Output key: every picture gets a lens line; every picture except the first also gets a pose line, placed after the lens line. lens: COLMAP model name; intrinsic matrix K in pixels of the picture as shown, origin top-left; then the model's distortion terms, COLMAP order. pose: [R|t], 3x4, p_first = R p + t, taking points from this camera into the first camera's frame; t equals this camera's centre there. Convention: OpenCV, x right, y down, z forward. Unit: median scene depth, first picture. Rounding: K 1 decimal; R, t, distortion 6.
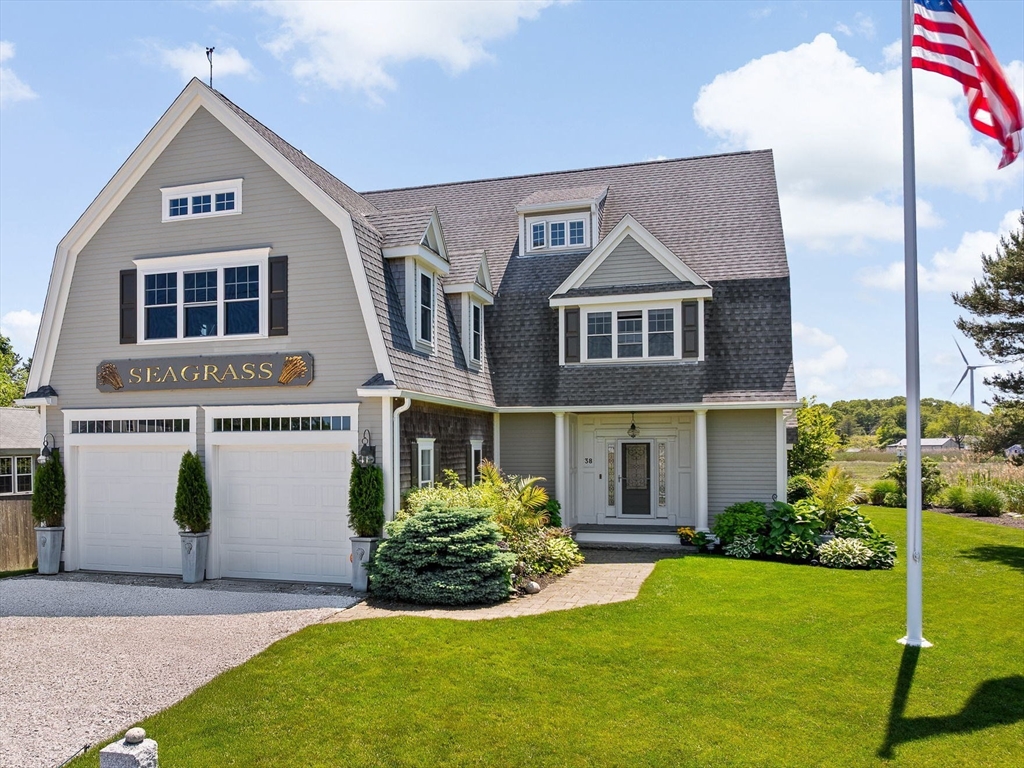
lens RADIAL K [[736.3, 0, 509.9], [0, 736.3, 386.9], [0, 0, 1]] dist [0.004611, -0.011046]
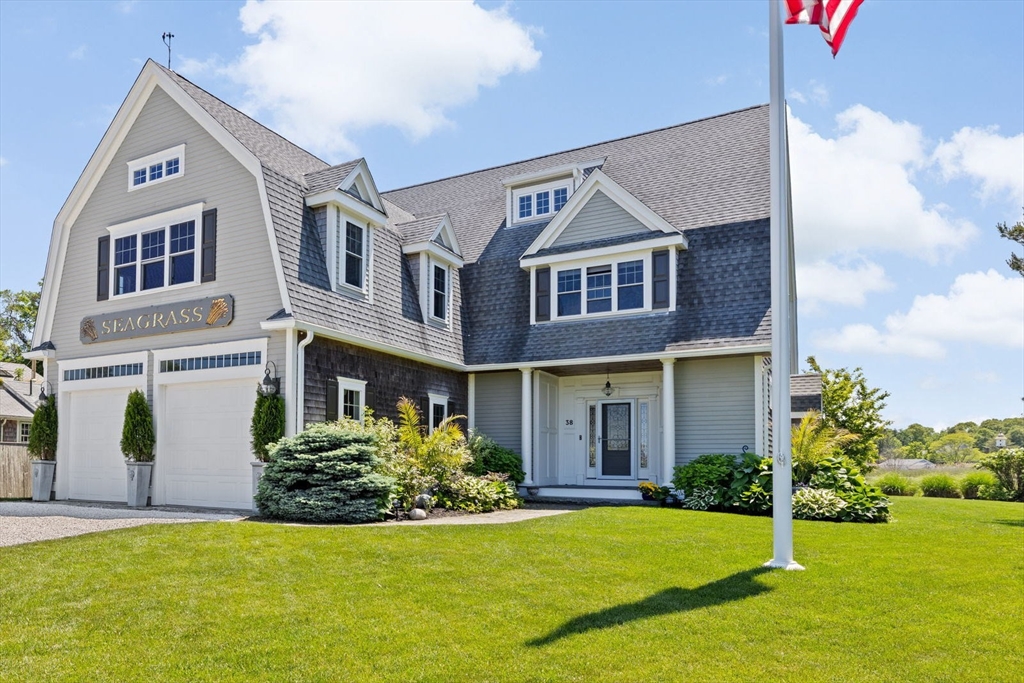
lens RADIAL K [[652.4, 0, 499.7], [0, 652.4, 408.9], [0, 0, 1]] dist [0.013103, 0.008800]
pose [[0.970485, -0.018463, -0.240455, 0.314541], [0.013704, 0.999676, -0.021449, 0.137281], [0.240773, 0.017520, 0.970423, 0.163493]]
